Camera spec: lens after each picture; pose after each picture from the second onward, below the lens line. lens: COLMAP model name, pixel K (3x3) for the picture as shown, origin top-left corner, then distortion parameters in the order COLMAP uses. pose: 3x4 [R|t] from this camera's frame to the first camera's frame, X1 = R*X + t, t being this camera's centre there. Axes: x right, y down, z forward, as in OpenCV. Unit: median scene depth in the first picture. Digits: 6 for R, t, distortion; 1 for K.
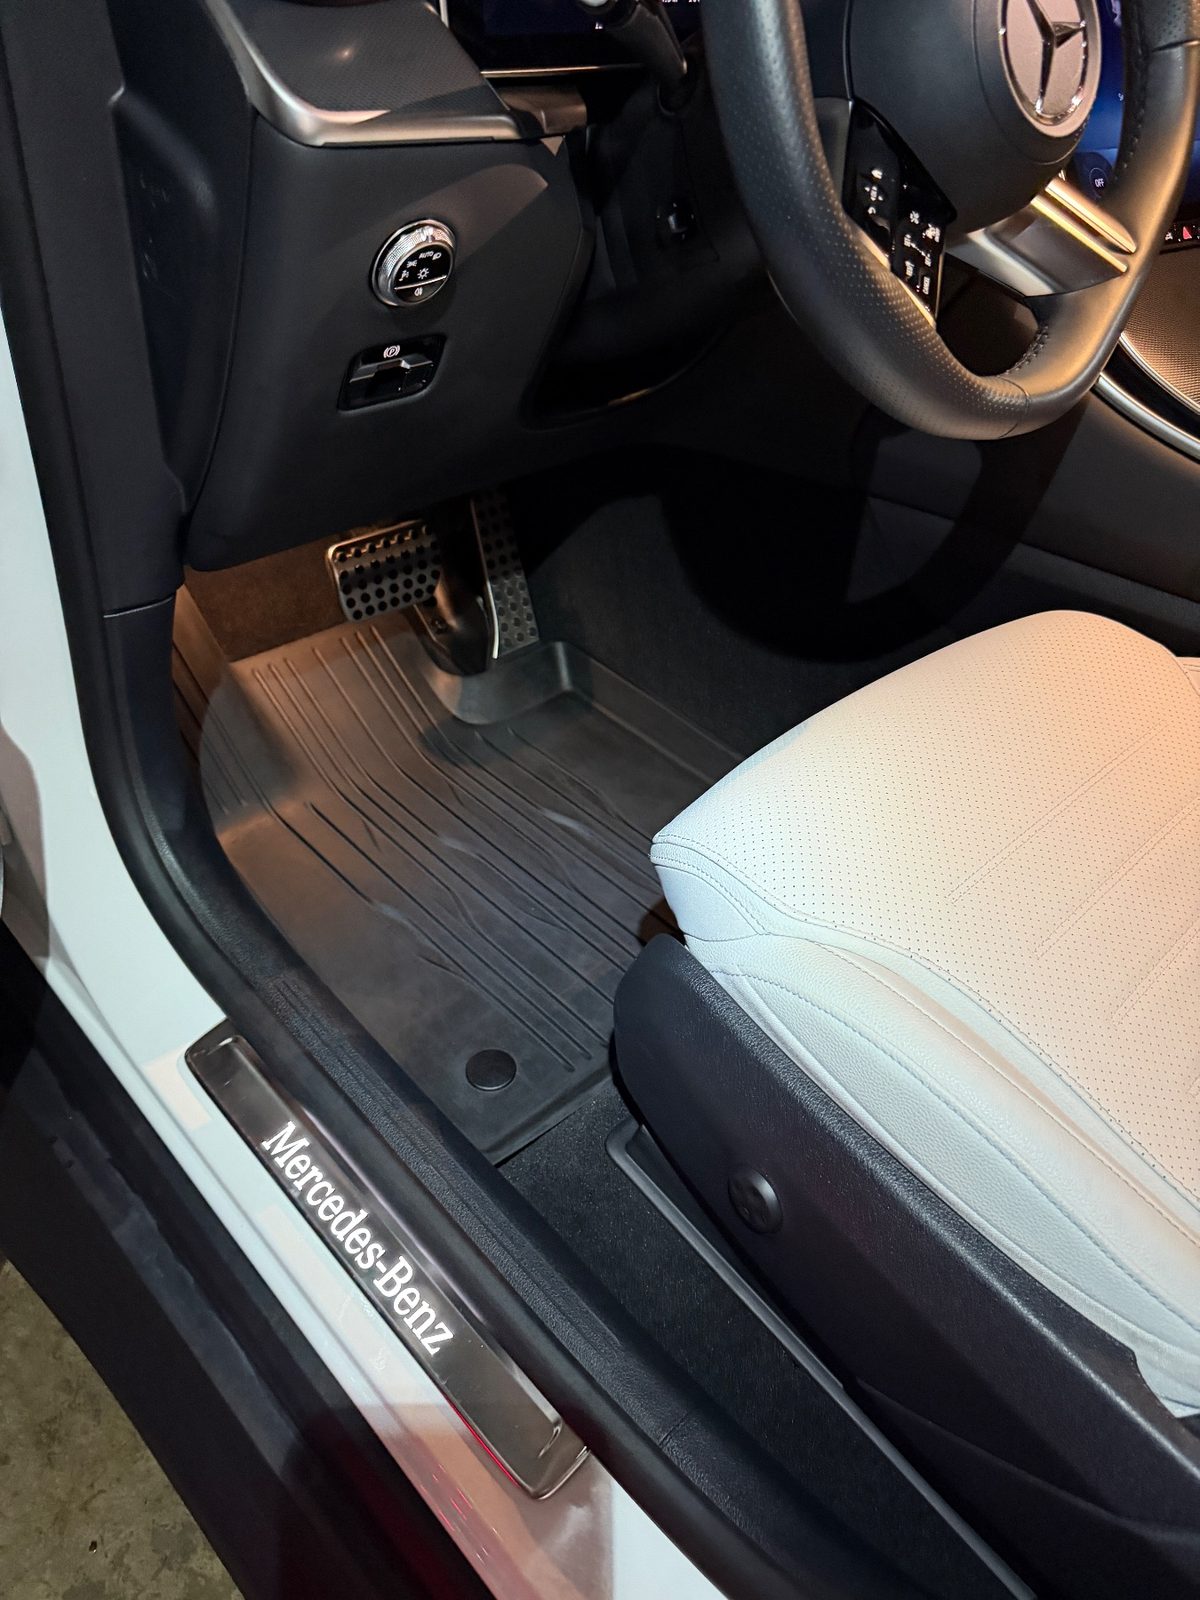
lens RADIAL K [[1155.2, 0, 600.0], [0, 1155.2, 800.0], [0, 0, 1]] dist [-0.009630, 0.003933]
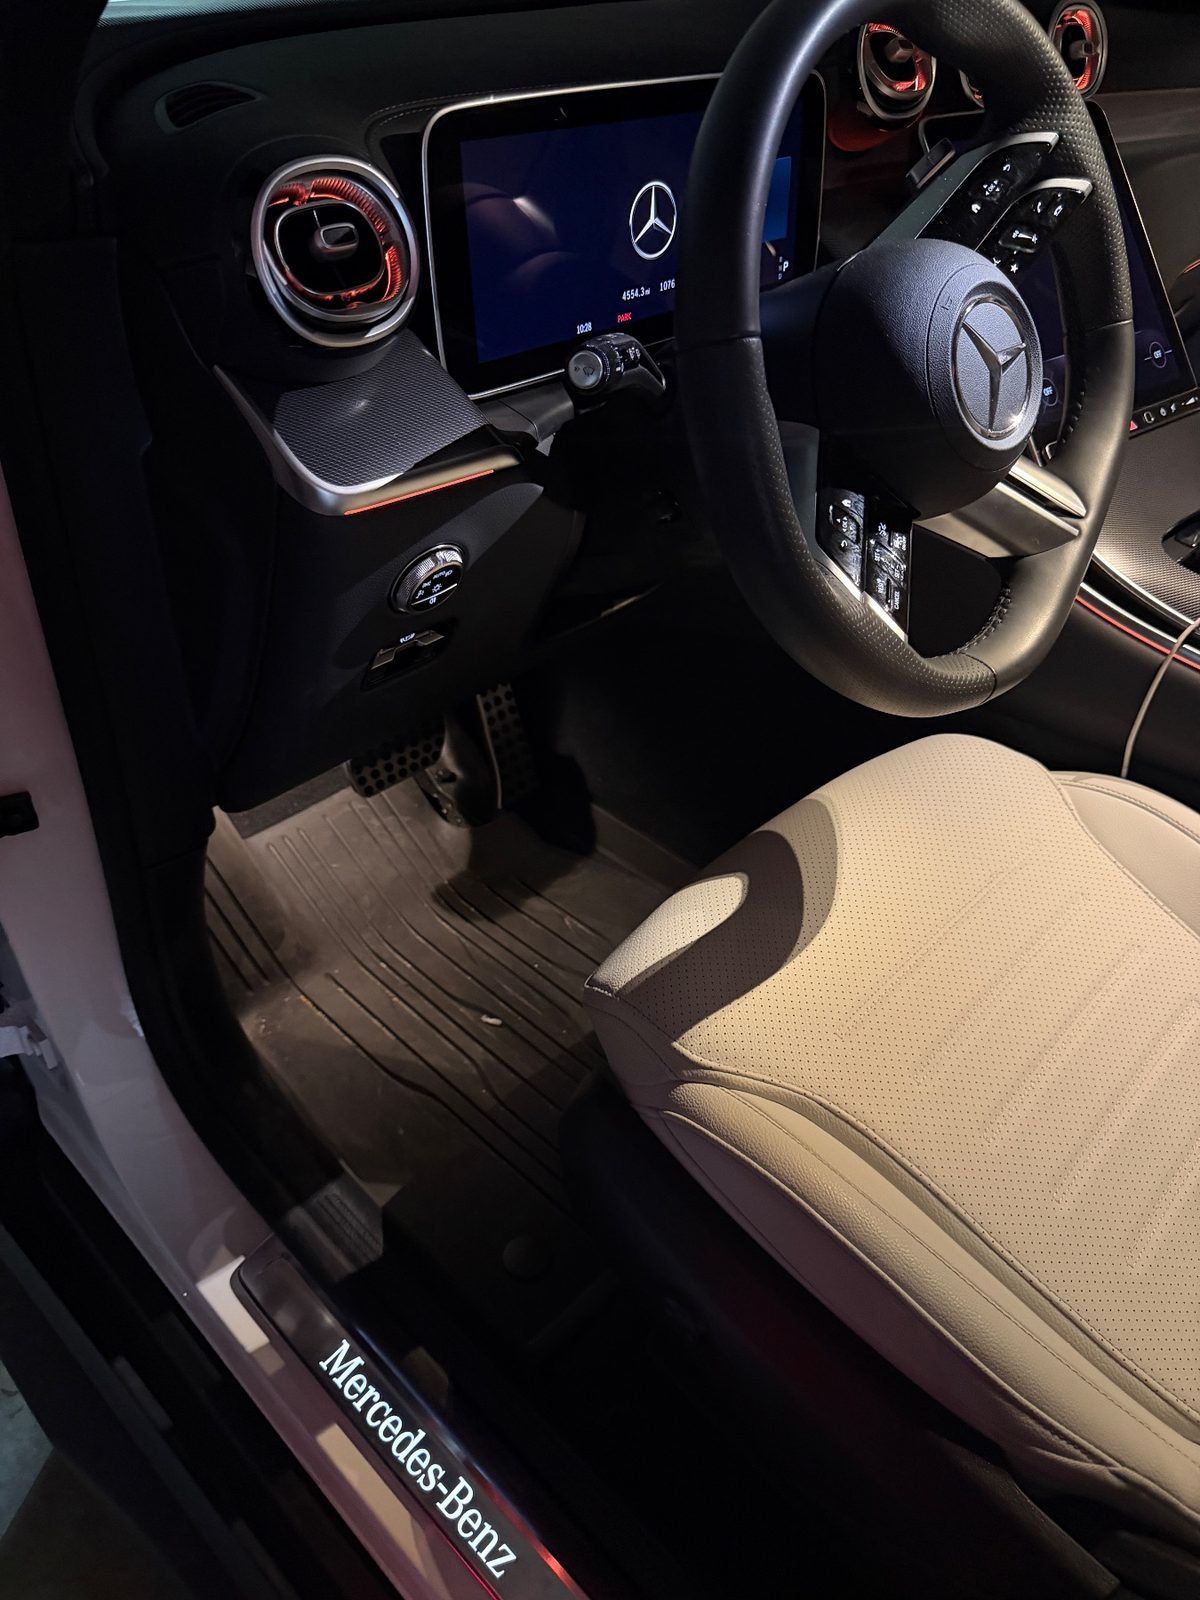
lens RADIAL K [[1153.2, 0, 600.0], [0, 1153.2, 800.0], [0, 0, 1]] dist [0.041759, -0.070234]
pose [[0.998204, -0.059225, 0.009012, -0.018410], [0.059426, 0.997946, -0.023941, -0.197520], [-0.007575, 0.024433, 0.999673, -0.082526]]
